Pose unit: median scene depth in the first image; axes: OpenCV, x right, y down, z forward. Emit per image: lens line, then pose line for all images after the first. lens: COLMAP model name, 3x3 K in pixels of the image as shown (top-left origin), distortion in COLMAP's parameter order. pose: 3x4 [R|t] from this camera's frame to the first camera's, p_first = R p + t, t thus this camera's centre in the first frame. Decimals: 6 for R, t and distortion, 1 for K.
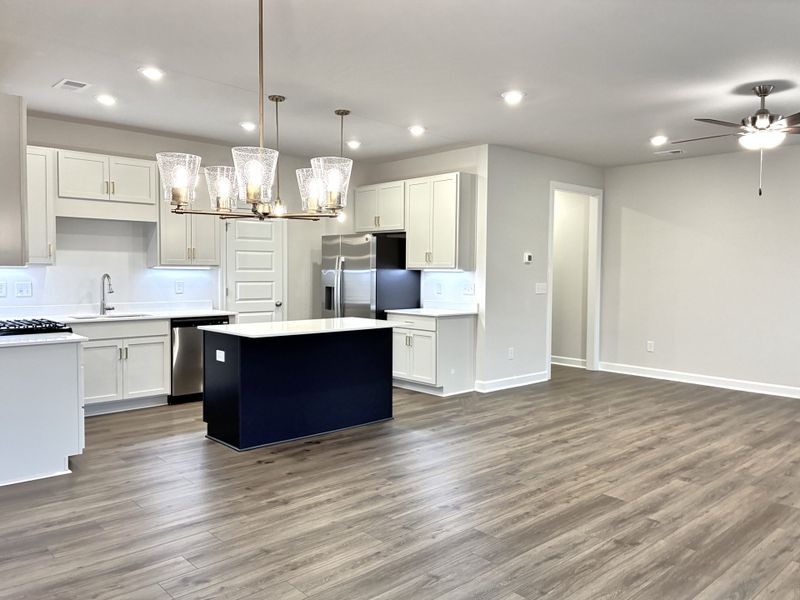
lens RADIAL K [[615.0, 0, 400.0], [0, 615.0, 300.0], [0, 0, 1]] dist [0.026294, -0.008242]
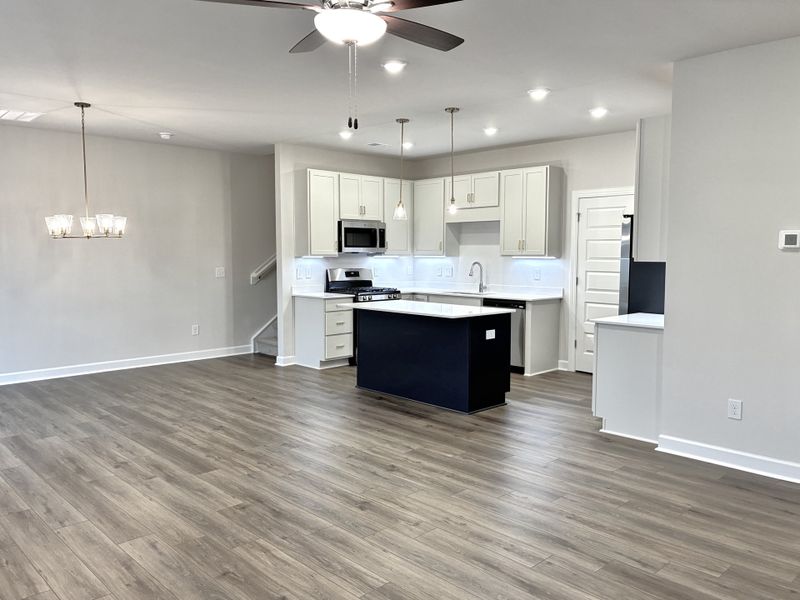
lens RADIAL K [[627.2, 0, 410.1], [0, 627.2, 297.4], [0, 0, 1]] dist [0.007282, -0.004469]
pose [[0.047784, 0.065701, -0.996695, 1.280978], [-0.053805, 0.996555, 0.063113, -0.062580], [0.997408, 0.050611, 0.051154, 1.144544]]
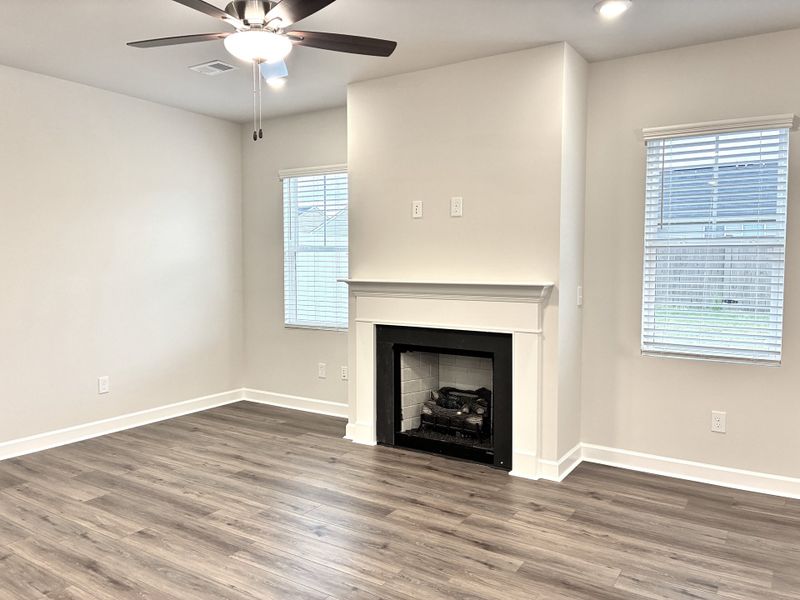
lens RADIAL K [[604.3, 0, 400.0], [0, 604.3, 300.0], [0, 0, 1]] dist [0.094887, -0.124274]
pose [[-0.255069, -0.065086, 0.964730, -0.043960], [0.044073, 0.995912, 0.078842, -0.057787], [-0.965918, 0.062629, -0.251158, 1.140405]]
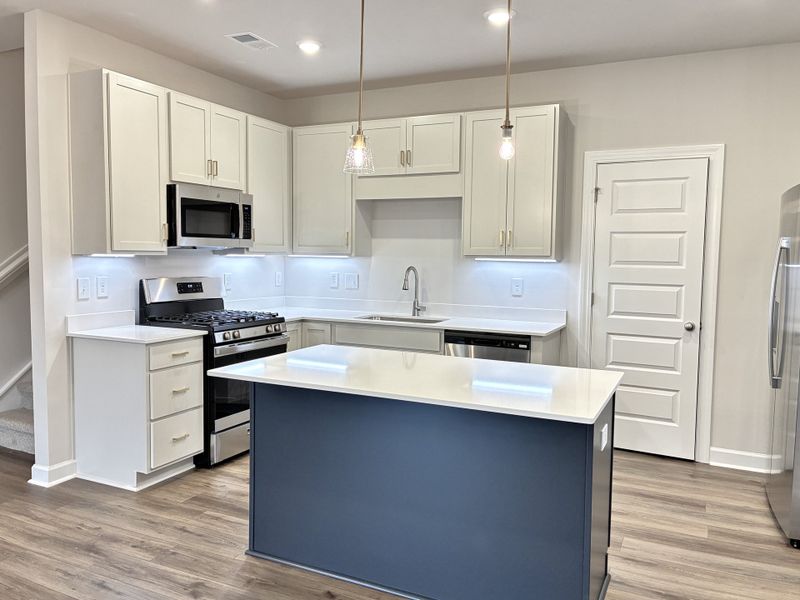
lens RADIAL K [[627.2, 0, 410.1], [0, 627.2, 297.4], [0, 0, 1]] dist [0.007282, -0.004469]
pose [[0.383129, 0.065466, -0.921372, 0.407759], [-0.060035, 0.997141, 0.045885, -0.055966], [0.921742, 0.037735, 0.385964, 0.991201]]
